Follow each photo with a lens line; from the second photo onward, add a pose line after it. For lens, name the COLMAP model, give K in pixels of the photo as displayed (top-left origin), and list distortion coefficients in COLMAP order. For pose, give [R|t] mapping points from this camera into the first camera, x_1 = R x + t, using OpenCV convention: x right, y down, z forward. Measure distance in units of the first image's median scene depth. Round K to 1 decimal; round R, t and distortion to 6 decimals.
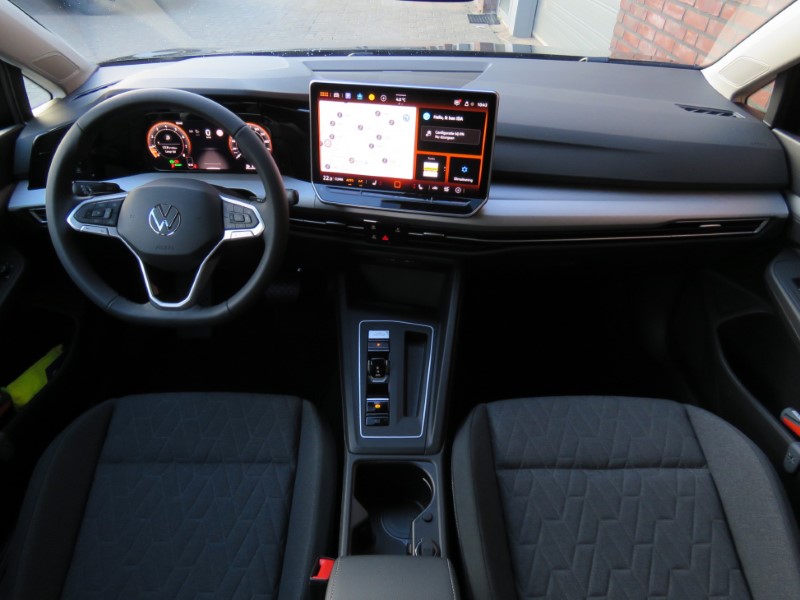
lens RADIAL K [[518.8, 0, 400.0], [0, 518.8, 300.0], [0, 0, 1]] dist [-0.032414, -0.000151]
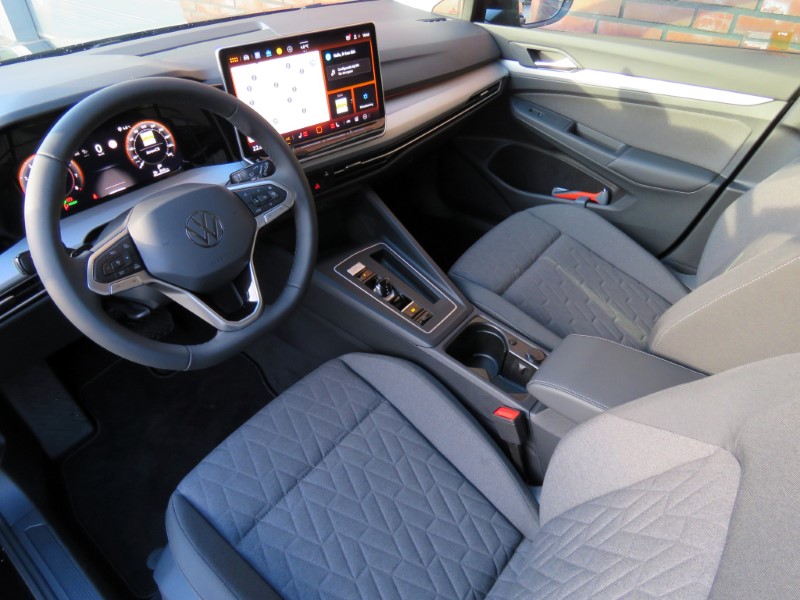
lens RADIAL K [[485.7, 0, 400.0], [0, 485.7, 300.0], [0, 0, 1]] dist [-0.030106, 0.000435]
pose [[0.631213, -0.510620, 0.583813, -0.691048], [0.479609, 0.848518, 0.223591, -0.070578], [-0.609545, 0.138869, 0.780493, 0.173943]]
